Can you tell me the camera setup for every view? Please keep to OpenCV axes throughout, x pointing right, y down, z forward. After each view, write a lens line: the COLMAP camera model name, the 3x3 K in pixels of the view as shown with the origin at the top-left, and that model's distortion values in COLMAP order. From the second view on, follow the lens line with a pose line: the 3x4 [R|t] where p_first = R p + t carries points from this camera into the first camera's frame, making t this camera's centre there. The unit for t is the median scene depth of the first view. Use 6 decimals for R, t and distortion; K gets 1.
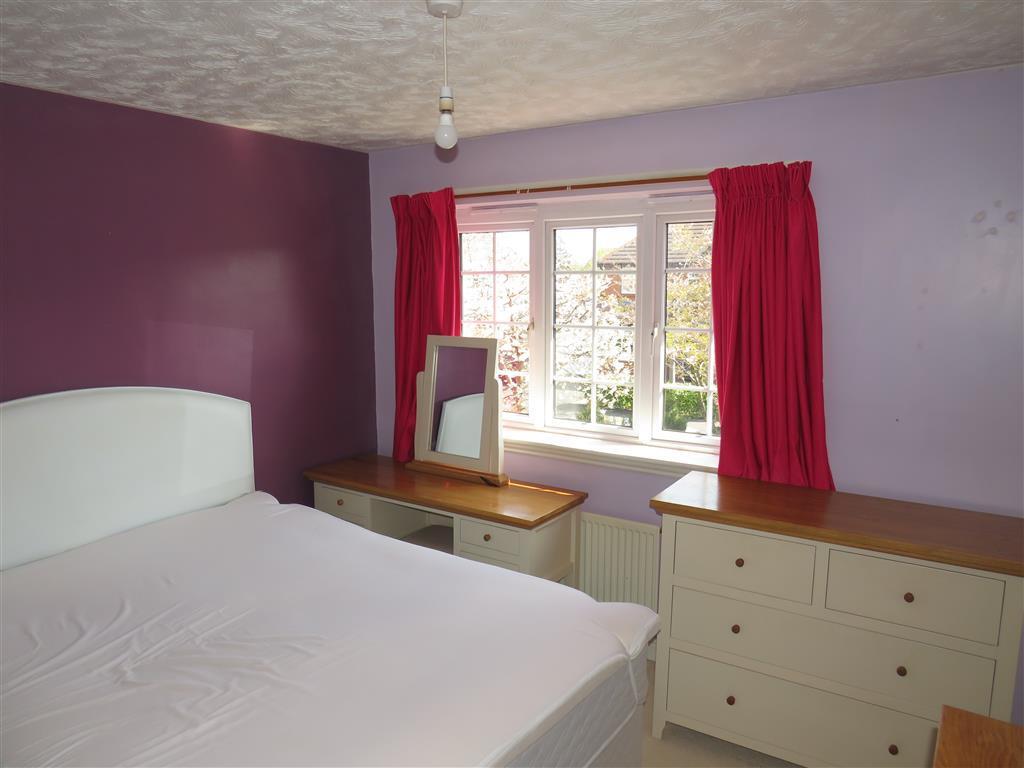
lens RADIAL K [[746.0, 0, 510.8], [0, 746.0, 414.1], [0, 0, 1]] dist [0.005299, -0.001768]
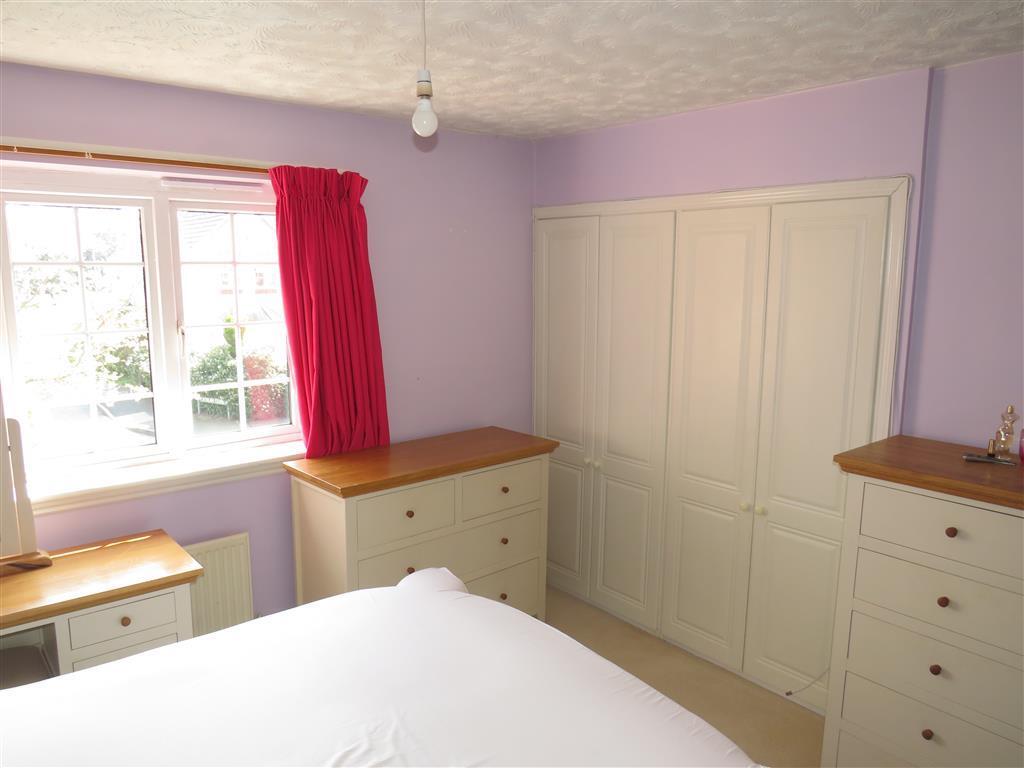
lens RADIAL K [[746.0, 0, 513.1], [0, 746.0, 387.0], [0, 0, 1]] dist [0.005299, -0.001768]
pose [[0.277173, -0.147535, 0.949425, -0.616411], [0.173040, 0.979648, 0.101715, -0.072570], [-0.945110, 0.136096, 0.297061, 0.404331]]
